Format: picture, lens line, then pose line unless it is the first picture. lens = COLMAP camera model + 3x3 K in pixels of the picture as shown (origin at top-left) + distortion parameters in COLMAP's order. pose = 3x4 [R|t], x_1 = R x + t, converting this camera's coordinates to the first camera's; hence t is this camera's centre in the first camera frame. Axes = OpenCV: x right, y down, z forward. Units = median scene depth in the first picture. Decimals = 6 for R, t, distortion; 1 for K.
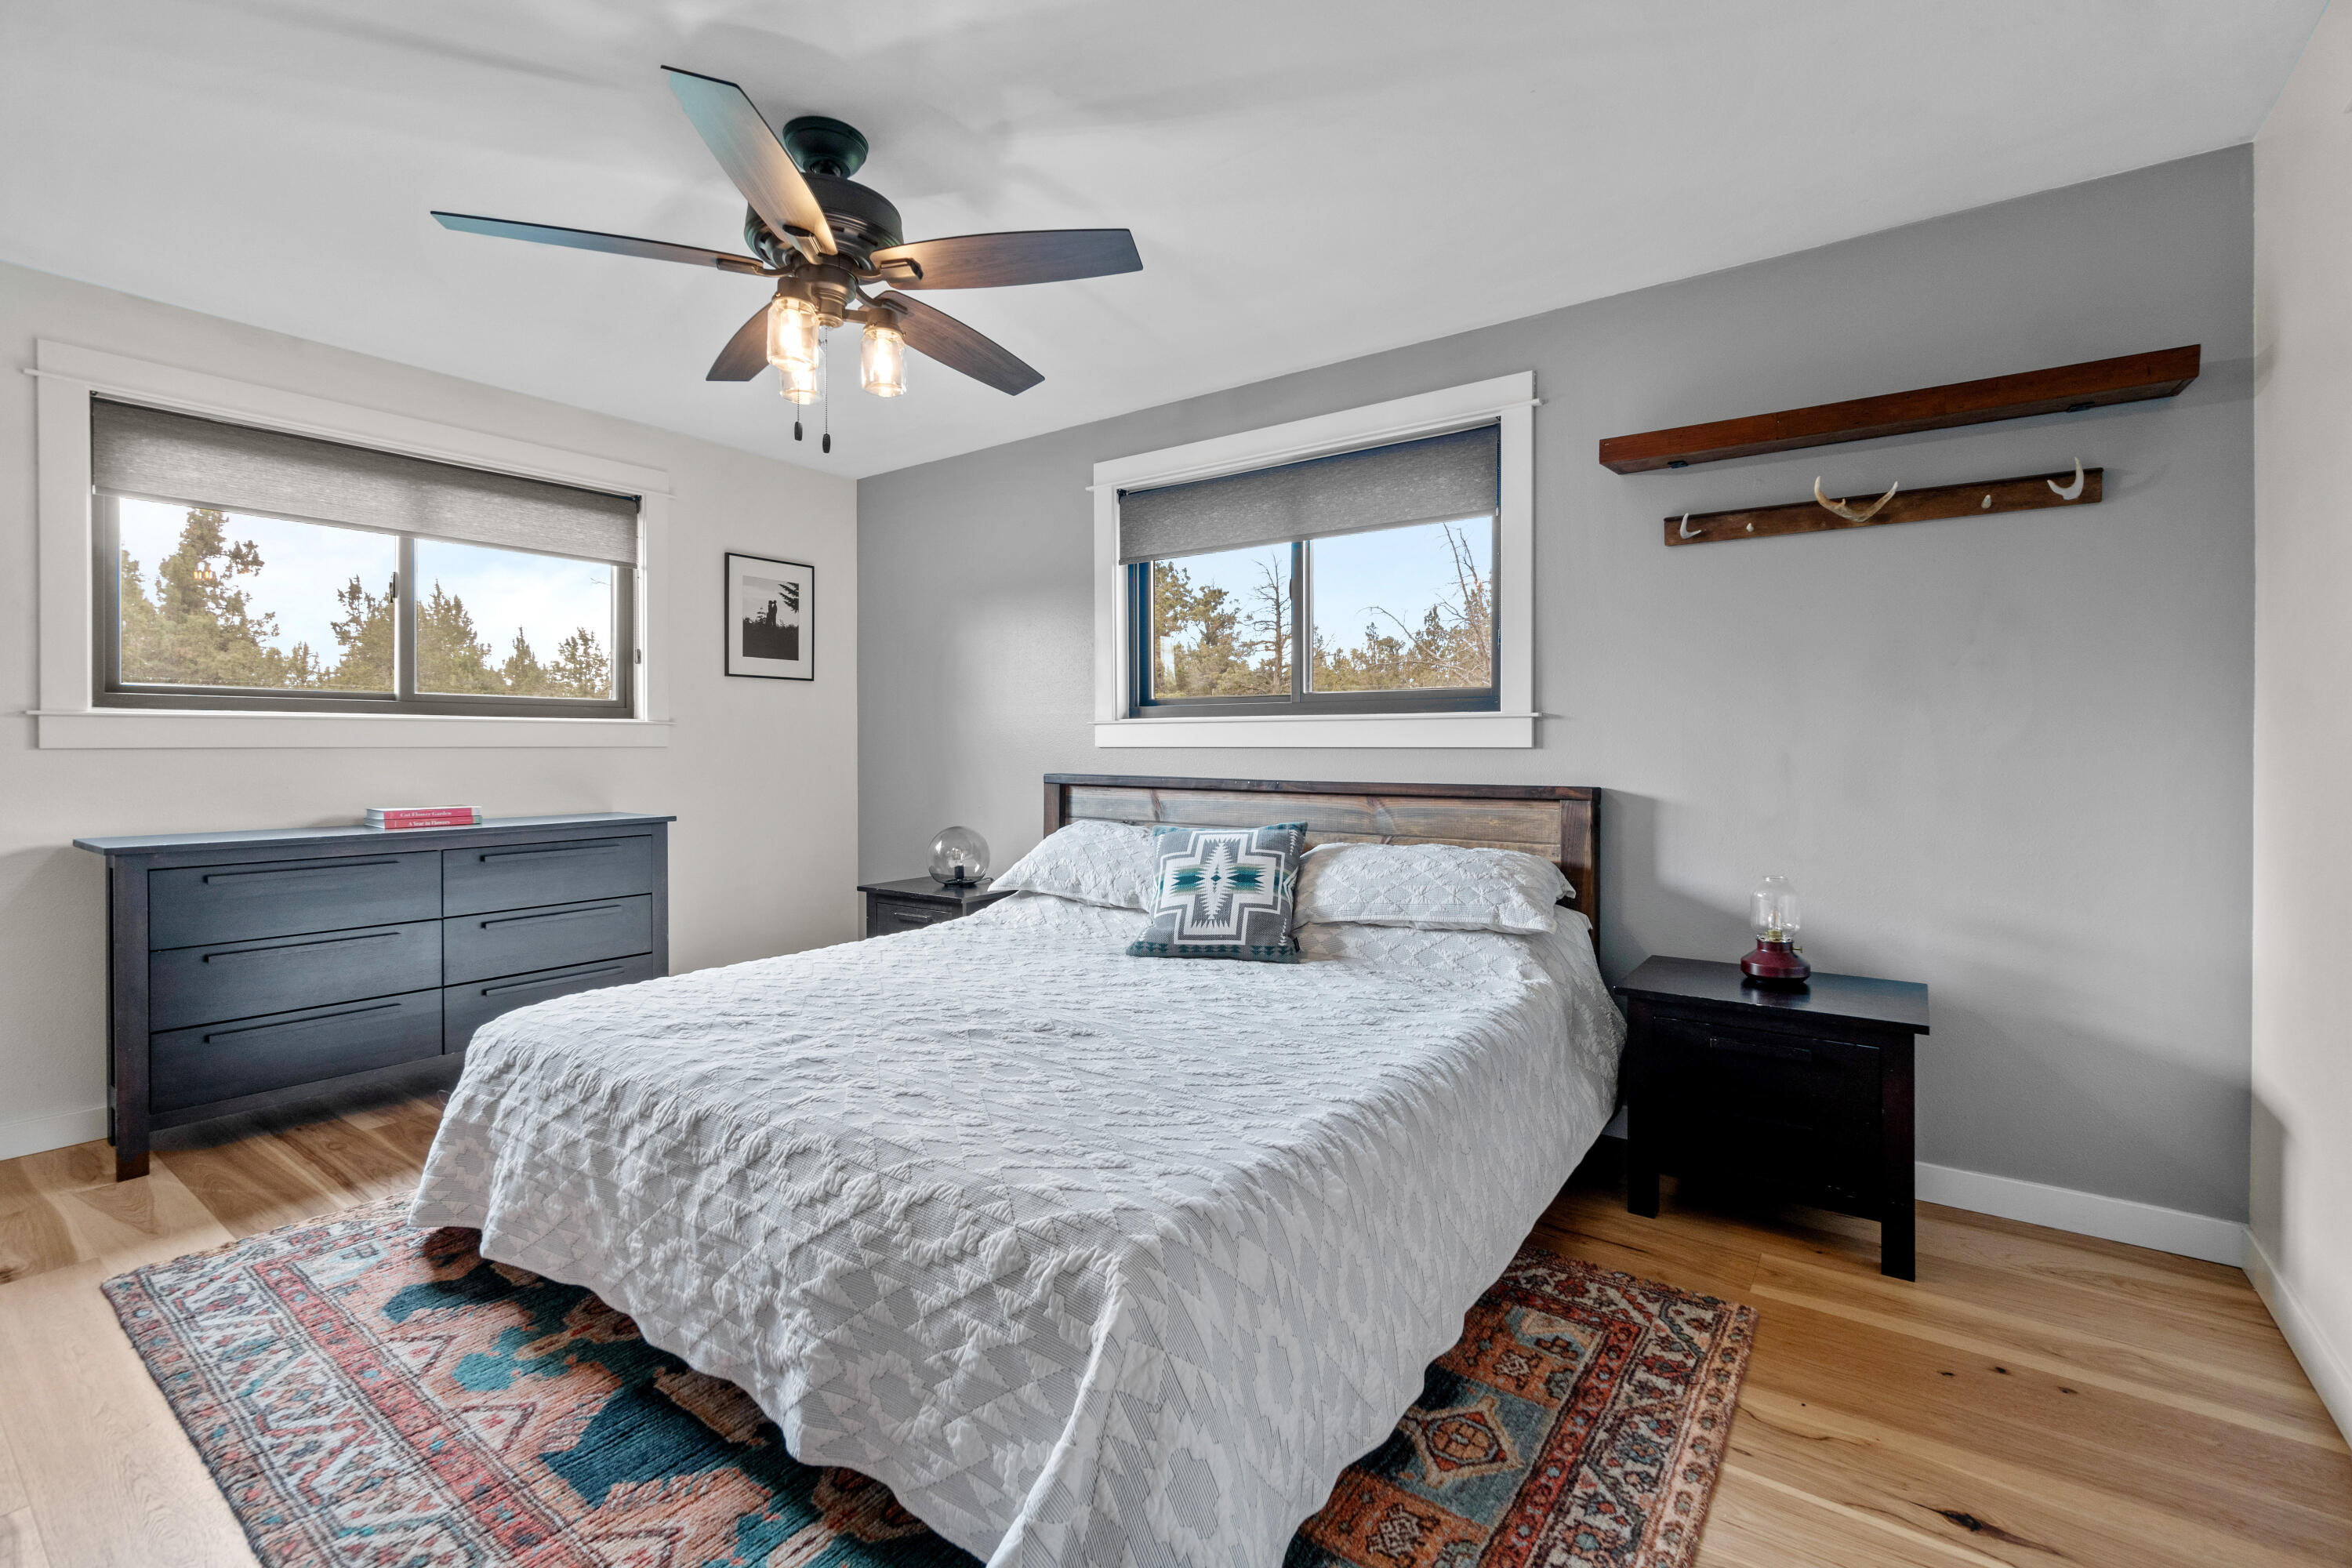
lens RADIAL K [[1012.3, 0, 1182.9], [0, 1012.3, 763.3], [0, 0, 1]] dist [0.000906, -0.009394]
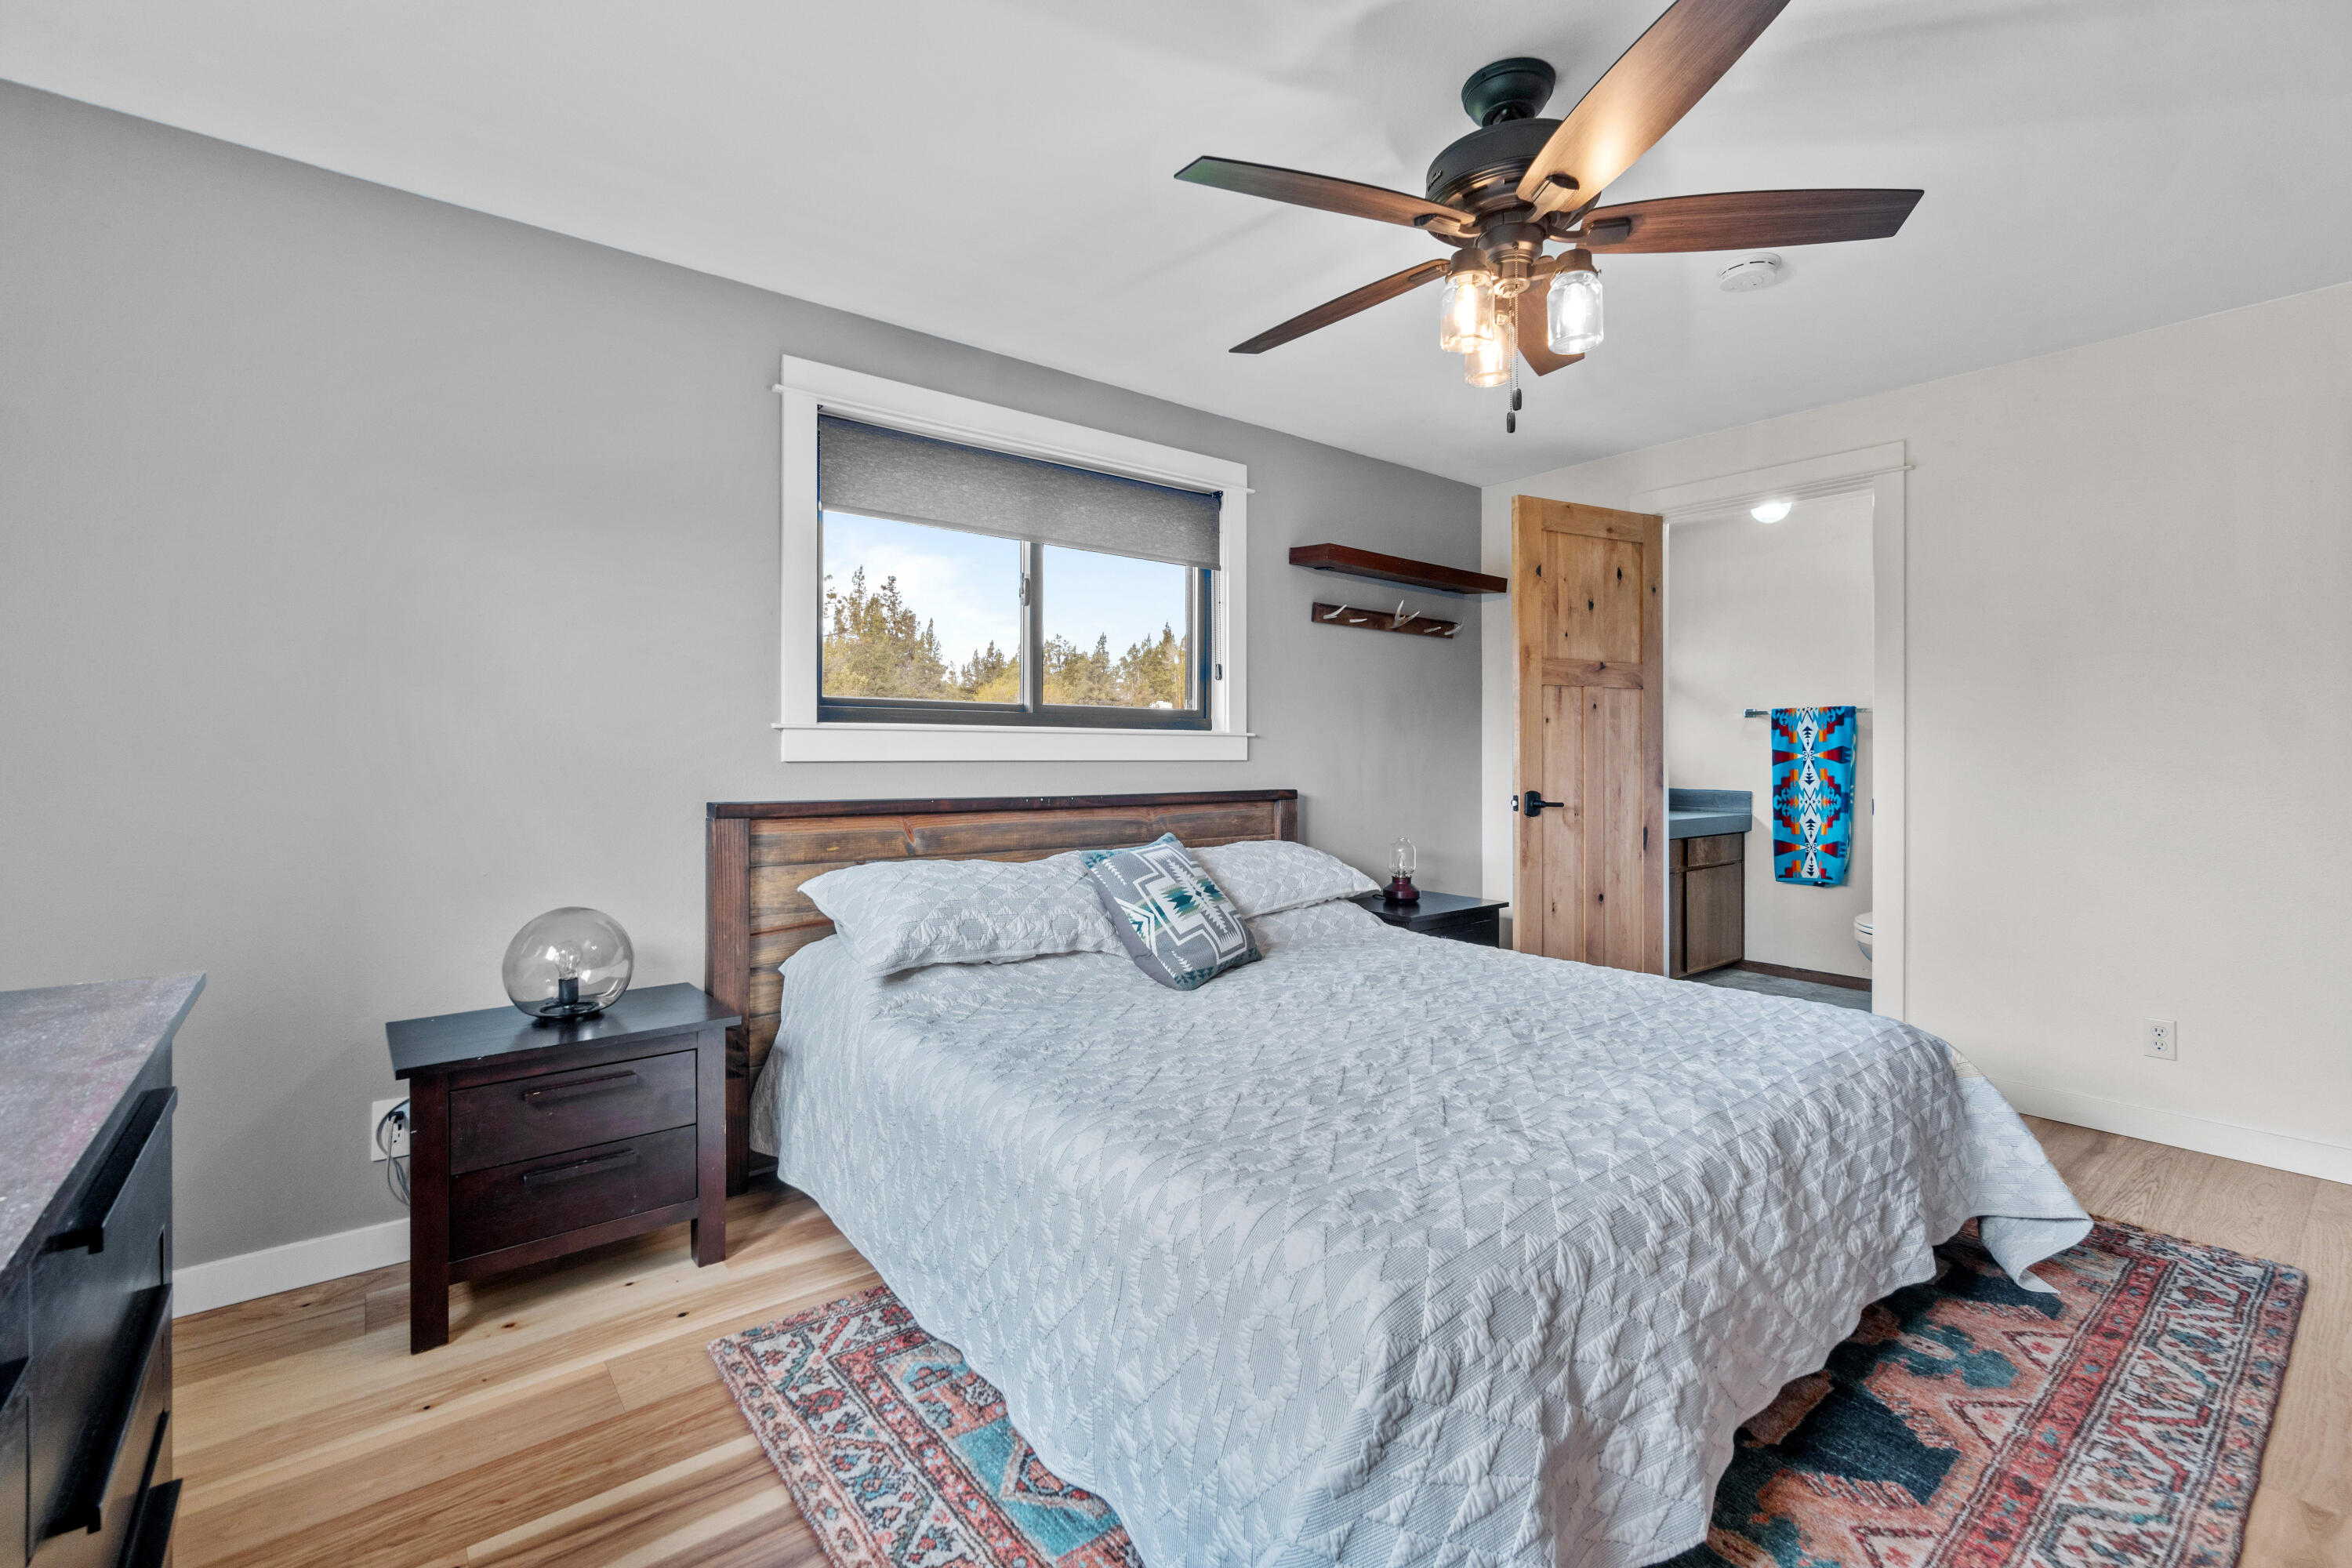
lens RADIAL K [[1027.9, 0, 1183.0], [0, 1027.9, 758.8], [0, 0, 1]] dist [-0.015475, 0.000090]
pose [[0.266770, -0.014128, 0.963657, -1.287322], [0.004497, 0.999900, 0.013415, -0.049032], [-0.963750, 0.000755, 0.266807, 1.013585]]
